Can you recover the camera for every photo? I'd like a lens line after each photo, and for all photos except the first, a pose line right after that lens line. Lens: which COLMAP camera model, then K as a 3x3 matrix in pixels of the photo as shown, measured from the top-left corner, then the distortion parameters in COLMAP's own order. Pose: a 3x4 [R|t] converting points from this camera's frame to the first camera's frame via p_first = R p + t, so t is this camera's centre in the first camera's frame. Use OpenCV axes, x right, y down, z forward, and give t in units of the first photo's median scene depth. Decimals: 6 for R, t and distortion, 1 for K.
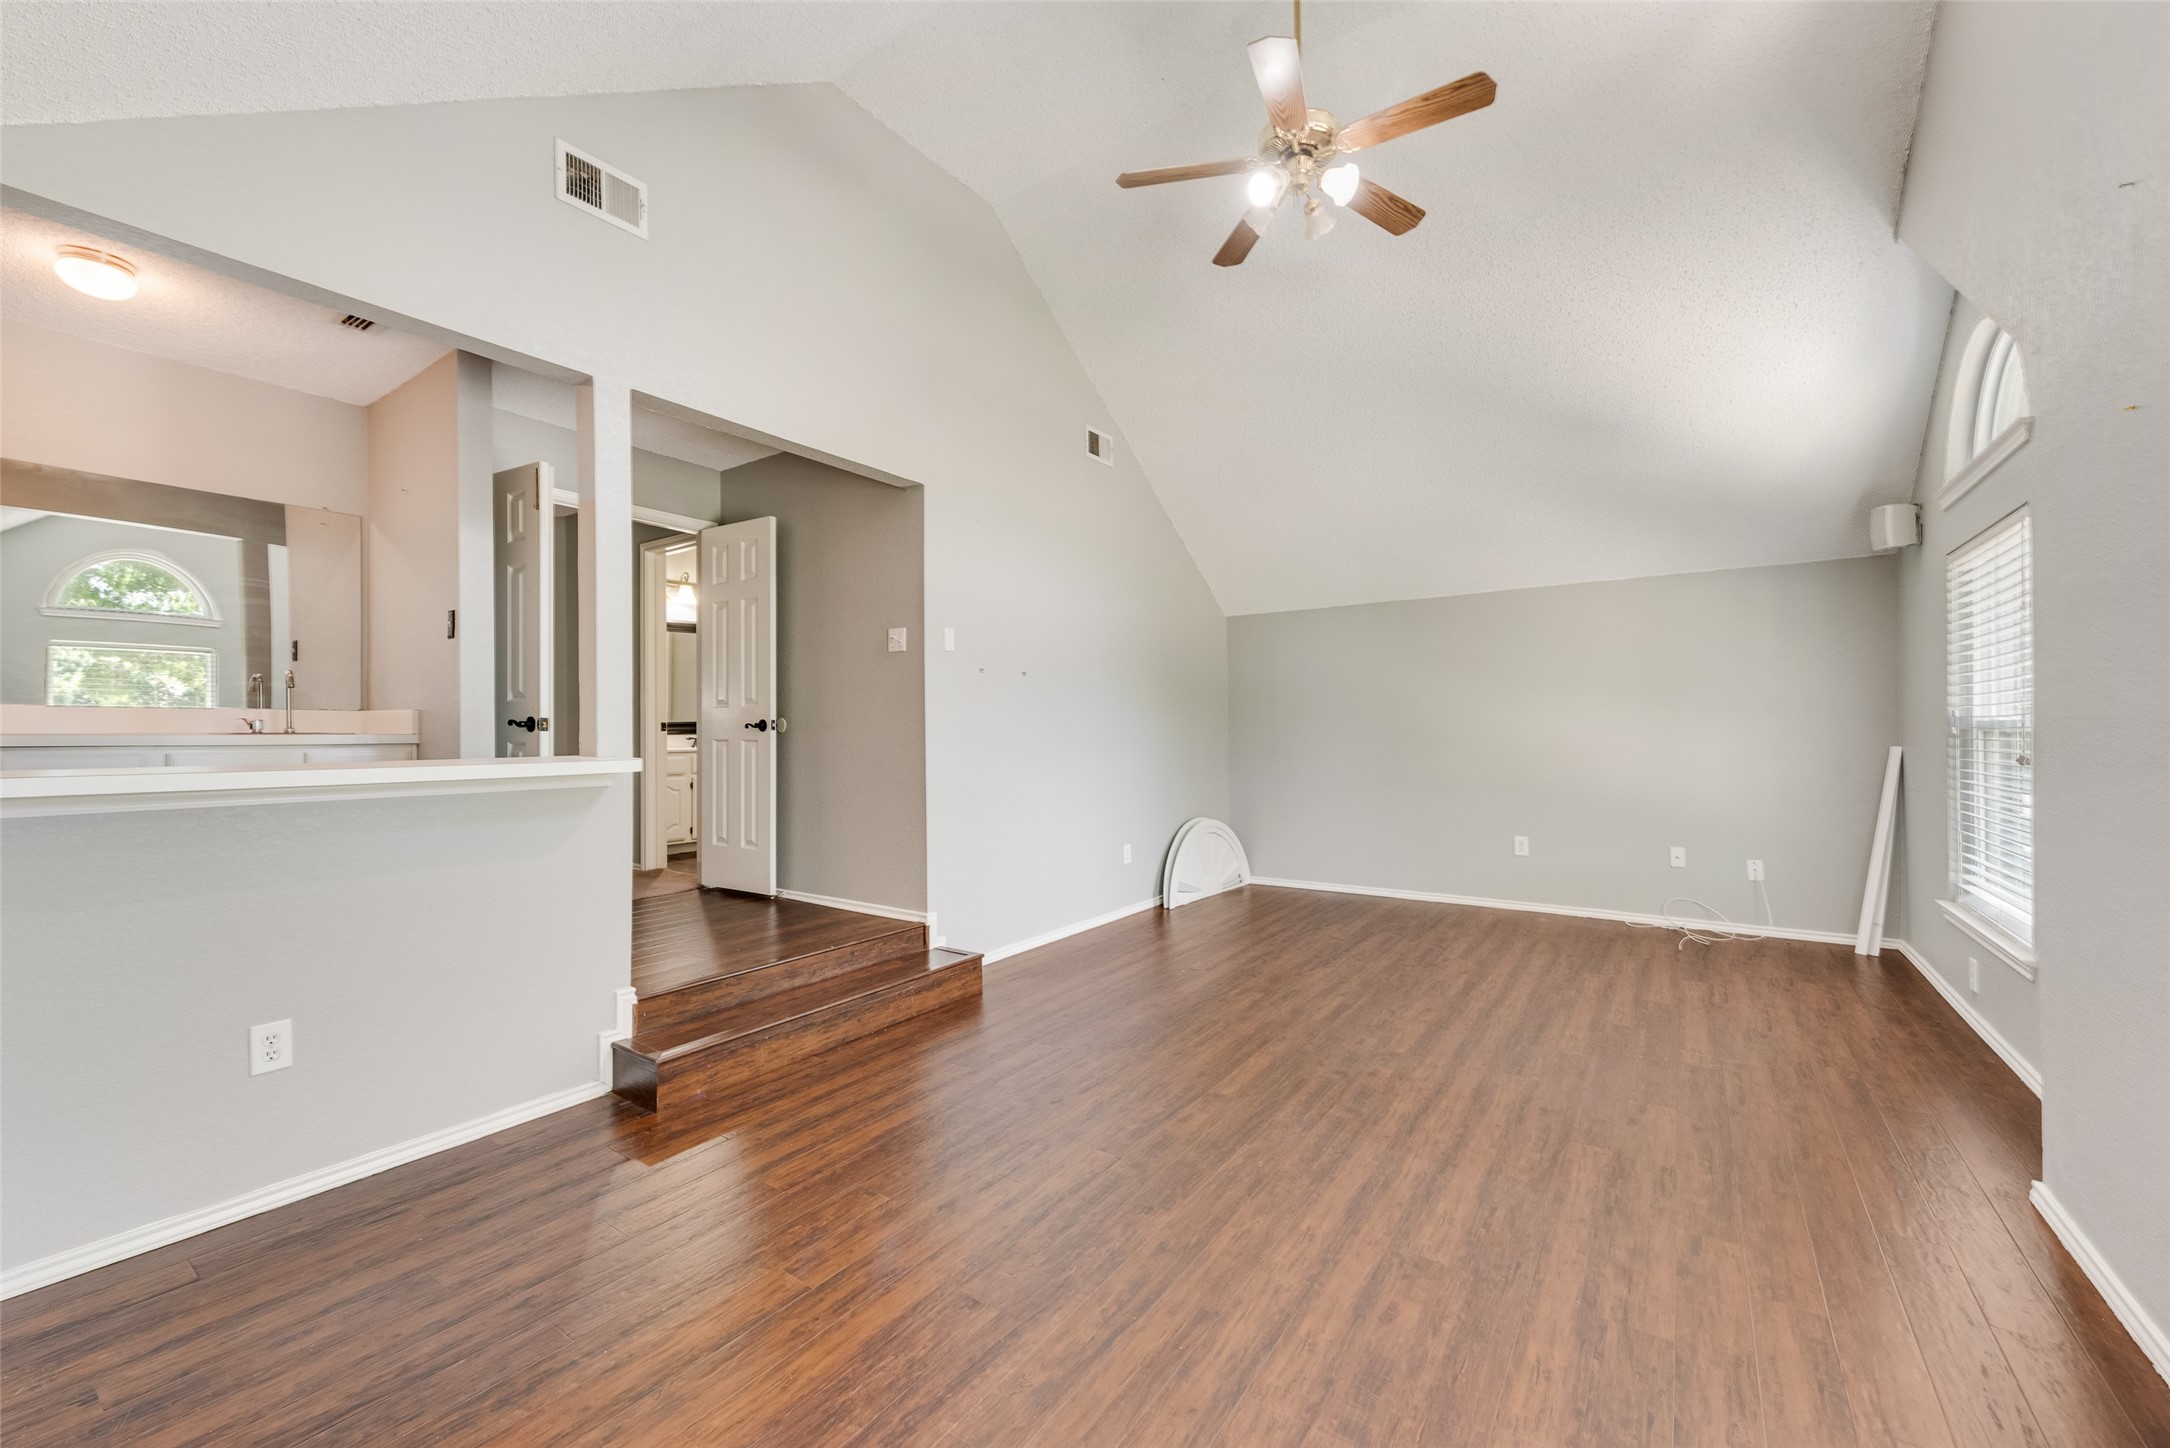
lens RADIAL K [[851.7, 0, 1079.7], [0, 851.7, 726.9], [0, 0, 1]] dist [0.009176, -0.001985]
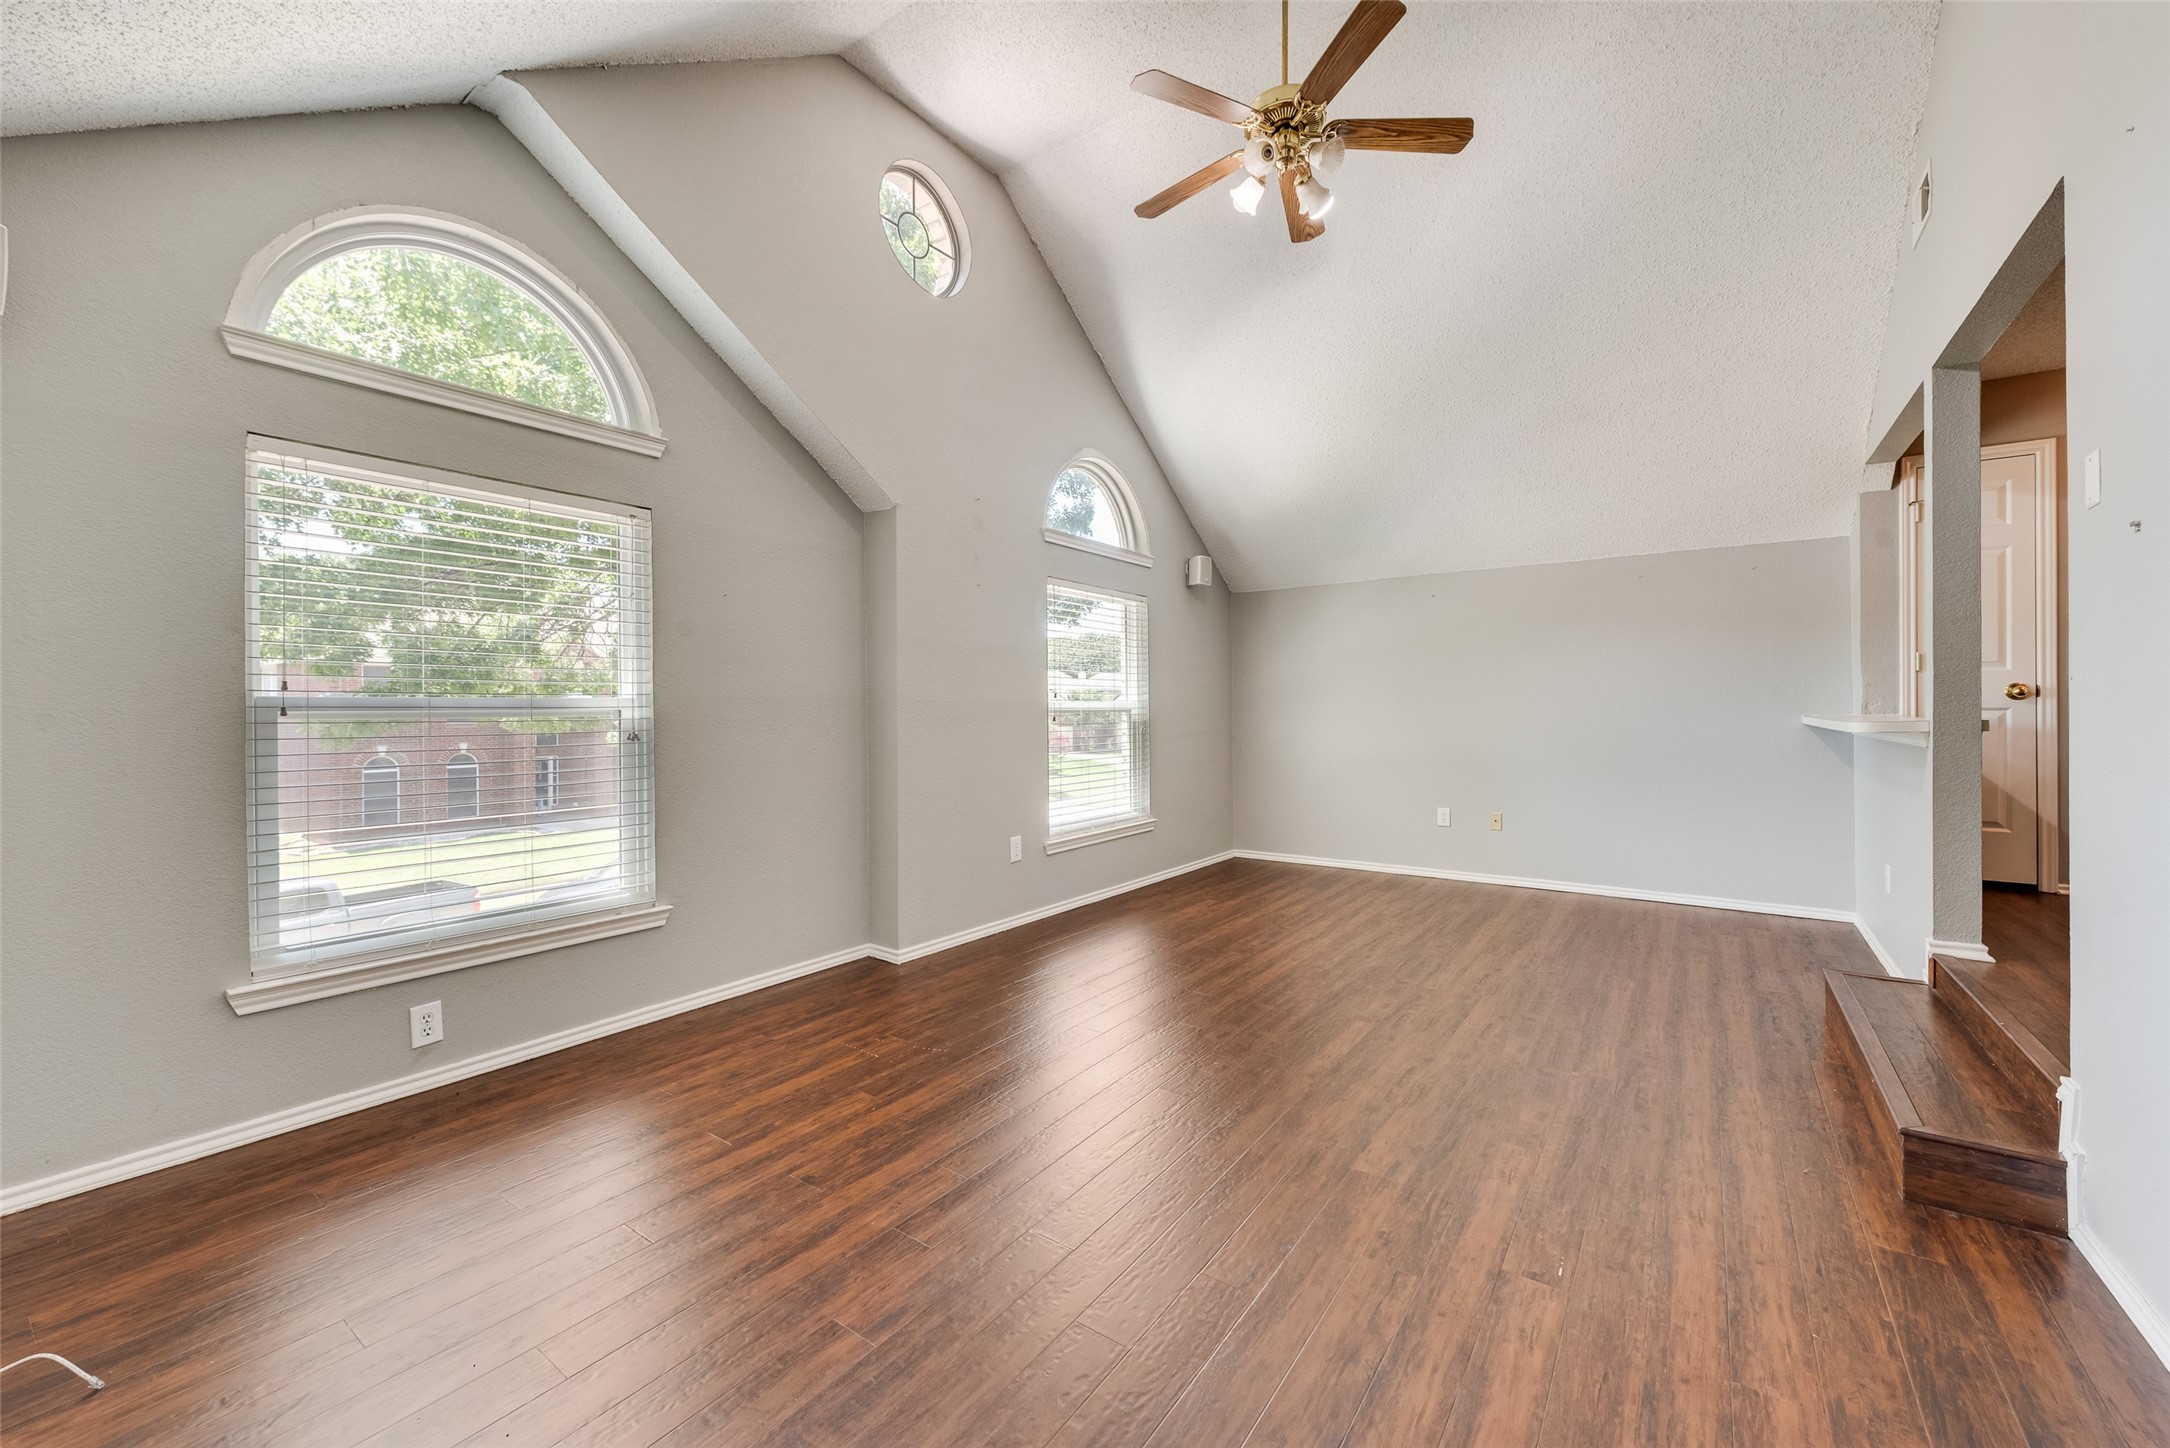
lens RADIAL K [[851.7, 0, 1090.1], [0, 851.7, 717.9], [0, 0, 1]] dist [0.009176, -0.001985]
pose [[-0.999945, 0.009605, 0.004327, 0.490314], [0.009612, 0.999953, 0.001595, 0.018002], [-0.004311, 0.001637, -0.999989, 2.002051]]
